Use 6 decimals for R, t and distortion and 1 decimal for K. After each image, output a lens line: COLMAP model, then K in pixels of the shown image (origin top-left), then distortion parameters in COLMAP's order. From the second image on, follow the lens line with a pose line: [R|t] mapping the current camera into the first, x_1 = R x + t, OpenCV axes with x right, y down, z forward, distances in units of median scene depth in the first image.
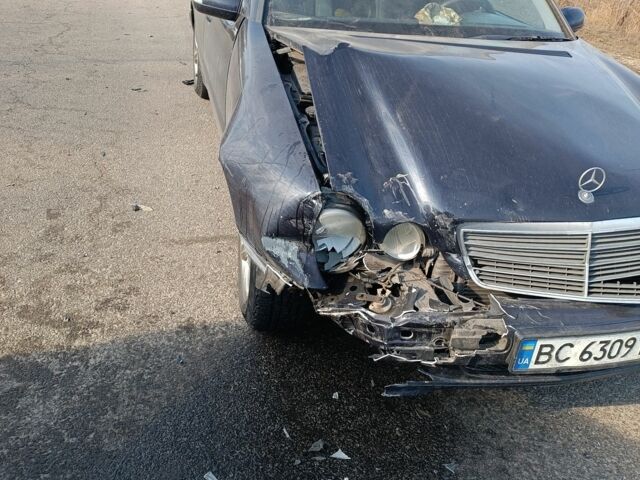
lens RADIAL K [[598.7, 0, 320.0], [0, 598.7, 240.0], [0, 0, 1]] dist [0.117980, -0.196998]
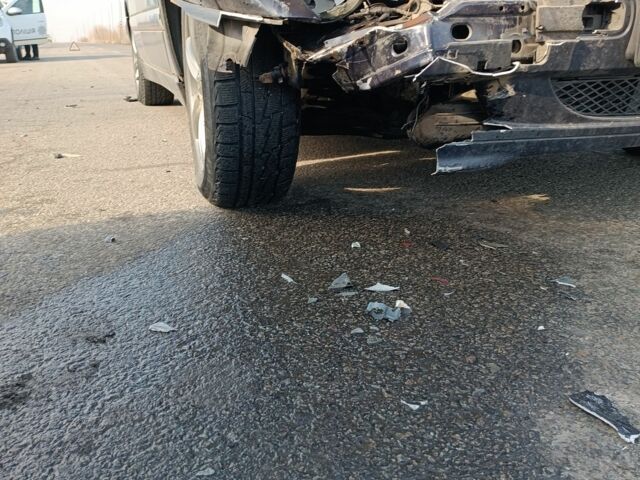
lens RADIAL K [[598.7, 0, 320.0], [0, 598.7, 240.0], [0, 0, 1]] dist [0.117980, -0.196998]
pose [[0.988893, -0.137046, 0.057517, -0.054086], [0.145752, 0.969946, -0.194835, 0.417019], [-0.029087, 0.201054, 0.979148, 0.411226]]
